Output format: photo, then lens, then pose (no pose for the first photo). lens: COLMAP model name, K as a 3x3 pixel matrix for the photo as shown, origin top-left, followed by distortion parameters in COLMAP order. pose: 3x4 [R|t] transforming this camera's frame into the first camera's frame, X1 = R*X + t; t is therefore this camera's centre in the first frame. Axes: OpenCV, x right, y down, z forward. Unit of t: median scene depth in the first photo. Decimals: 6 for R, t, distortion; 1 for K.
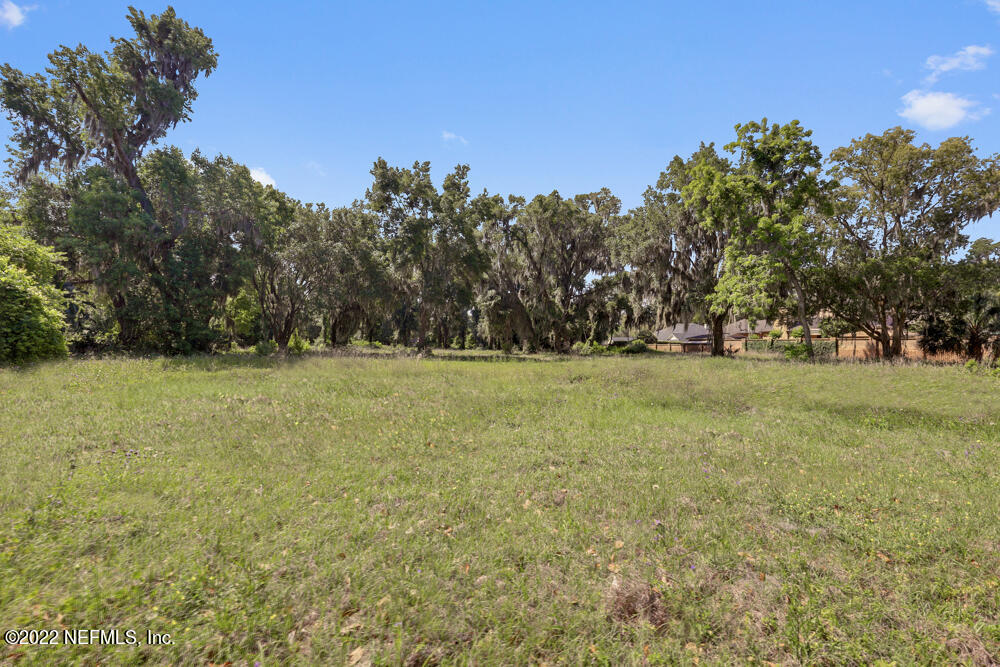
lens RADIAL K [[486.1, 0, 500.0], [0, 486.1, 333.5], [0, 0, 1]] dist [-0.000921, -0.000347]
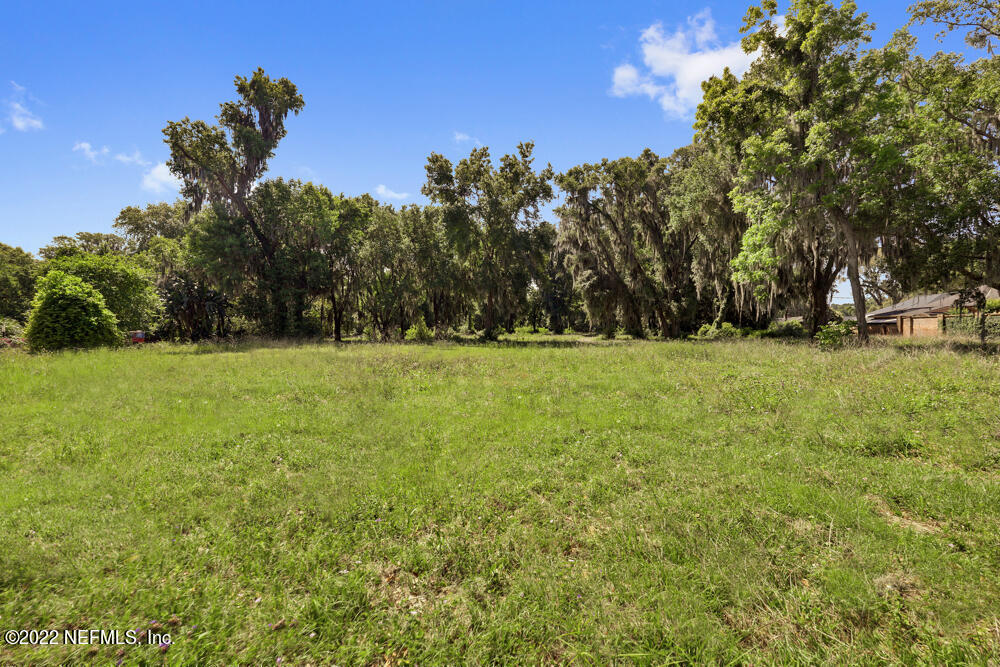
lens RADIAL K [[486.1, 0, 500.0], [0, 486.1, 333.5], [0, 0, 1]] dist [-0.000921, -0.000347]
pose [[0.874824, -0.014303, -0.484230, 0.340493], [0.027667, 0.999408, 0.020464, 0.008666], [0.483651, -0.031299, 0.874701, 0.124458]]
